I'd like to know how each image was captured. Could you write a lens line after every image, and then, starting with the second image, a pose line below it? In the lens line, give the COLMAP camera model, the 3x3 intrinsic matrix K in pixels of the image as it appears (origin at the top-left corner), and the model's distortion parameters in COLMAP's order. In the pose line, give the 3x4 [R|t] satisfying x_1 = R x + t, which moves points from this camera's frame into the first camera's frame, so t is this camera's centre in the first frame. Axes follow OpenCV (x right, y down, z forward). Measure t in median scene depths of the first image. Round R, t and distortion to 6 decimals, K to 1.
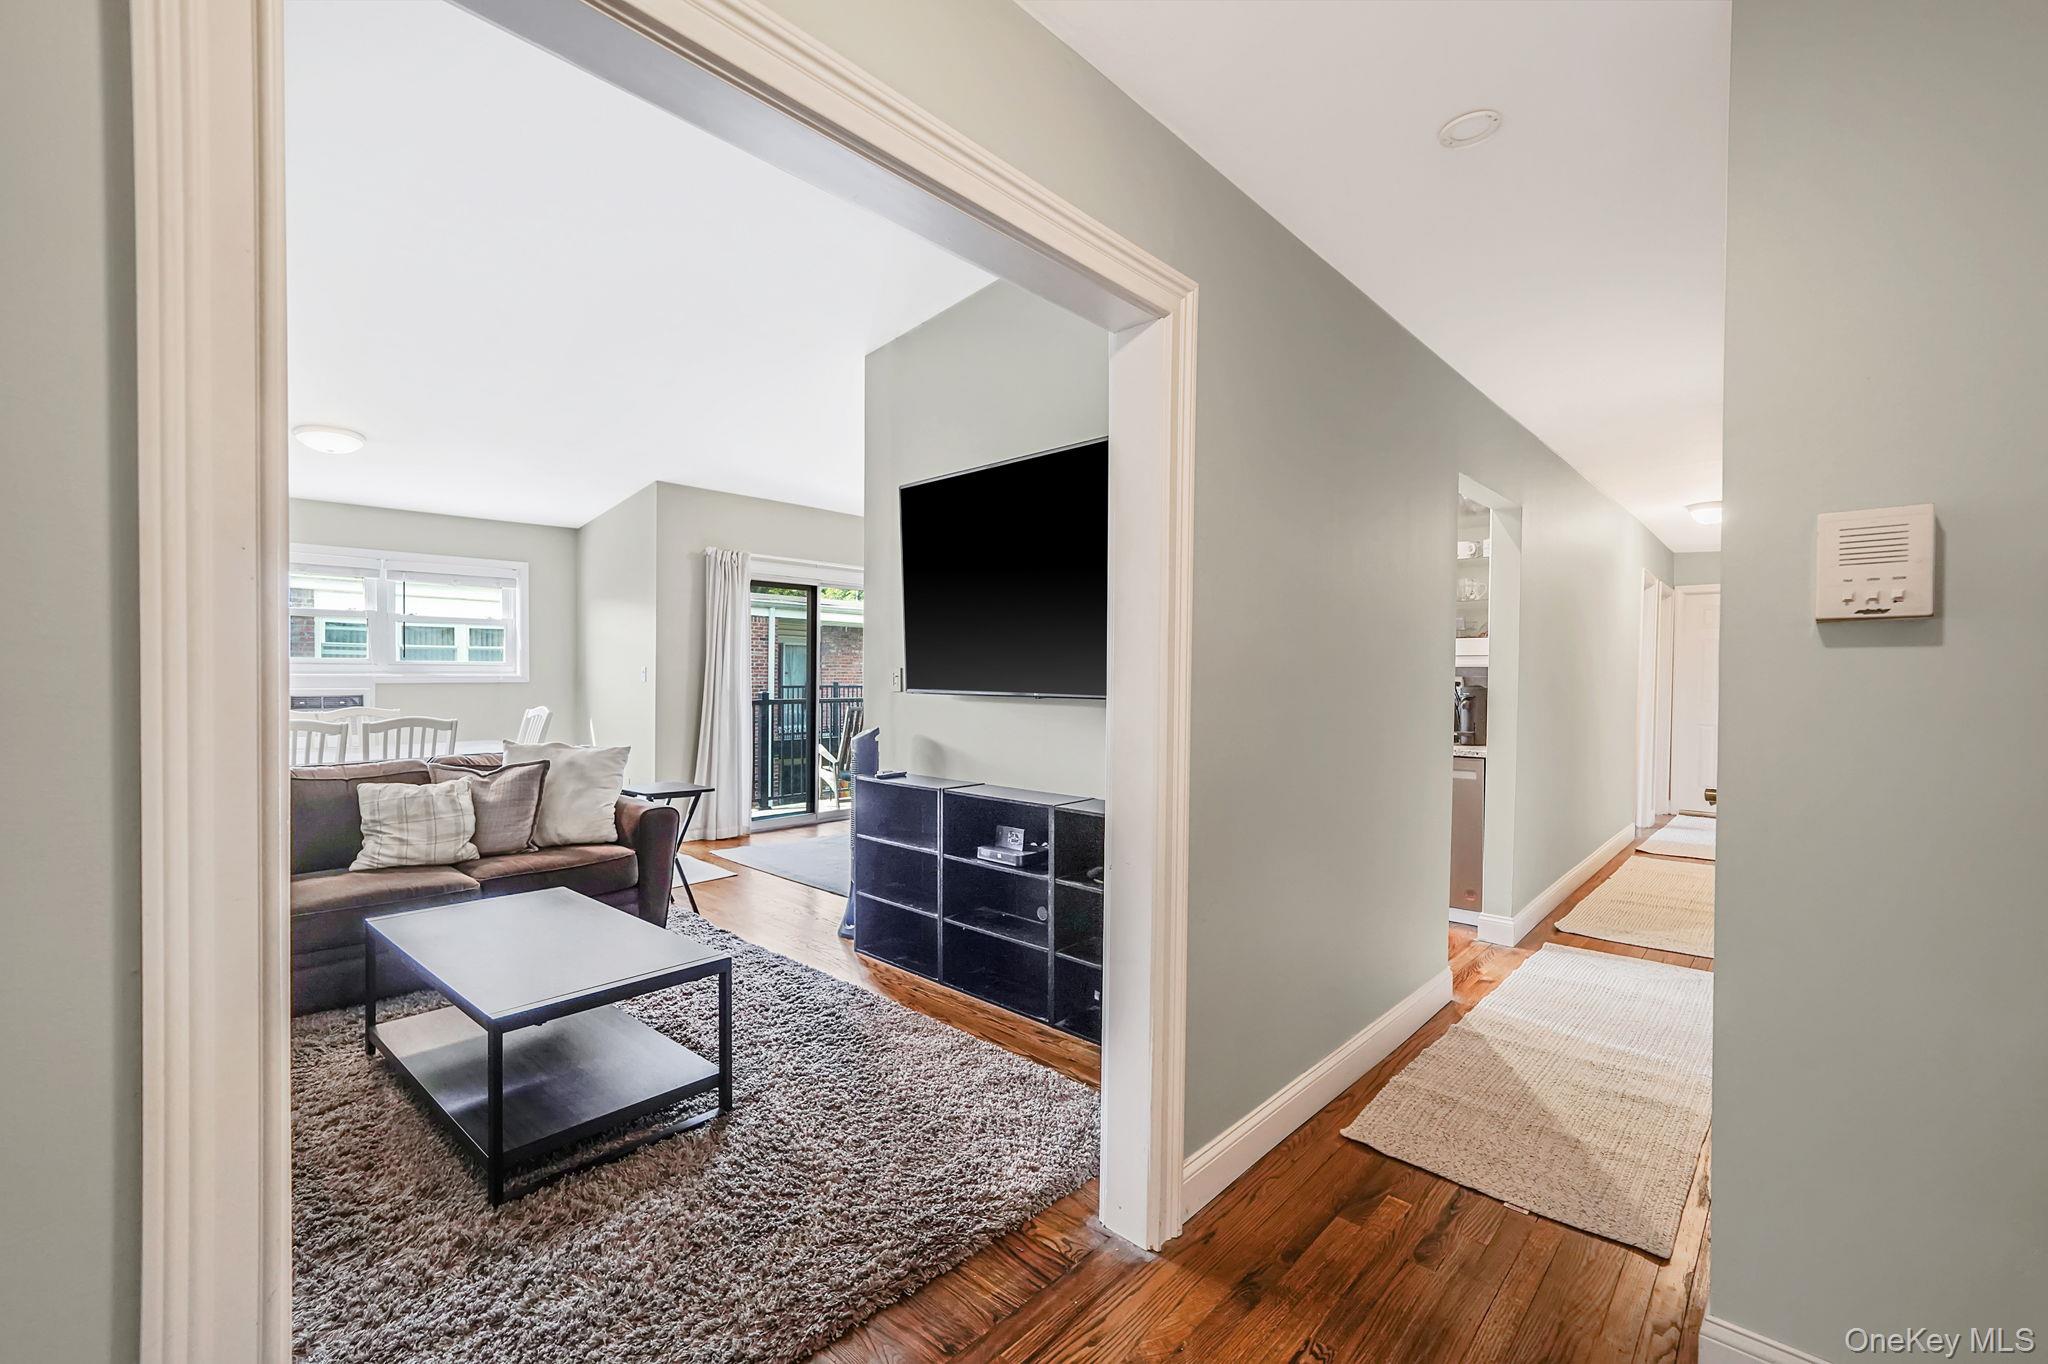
lens RADIAL K [[870.4, 0, 1030.2], [0, 870.4, 678.6], [0, 0, 1]] dist [0.000125, 0.000022]
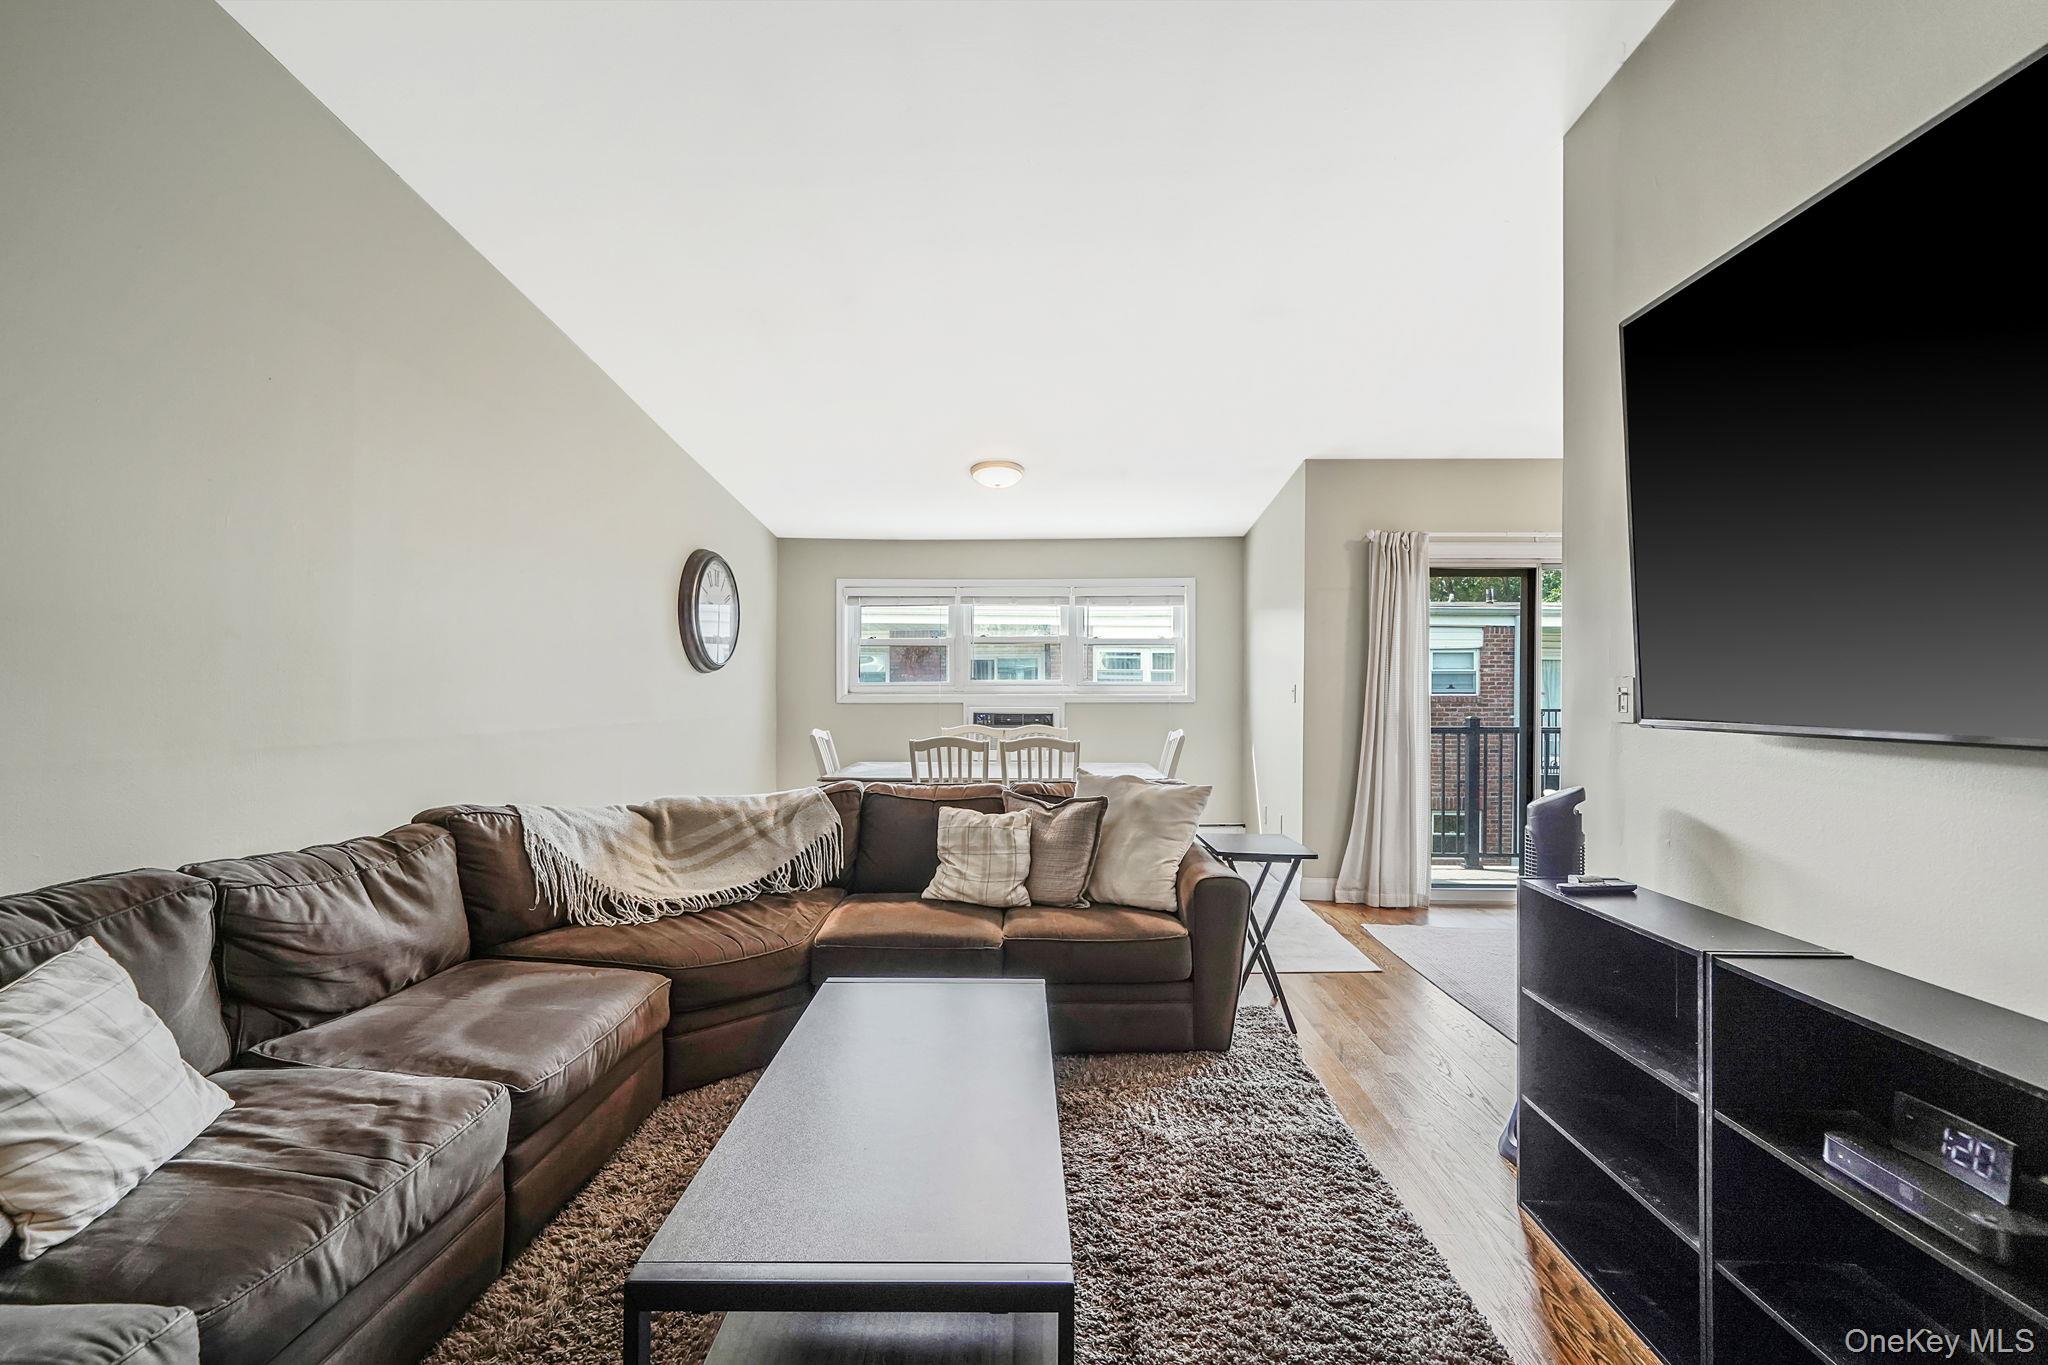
lens RADIAL K [[843.6, 0, 1011.7], [0, 843.6, 691.0], [0, 0, 1]] dist [0.000903, -0.000251]
pose [[0.654581, -0.004825, -0.755976, -0.010160], [-0.003089, 0.999954, -0.009056, 0.000846], [0.755986, 0.008263, 0.654536, 0.402284]]
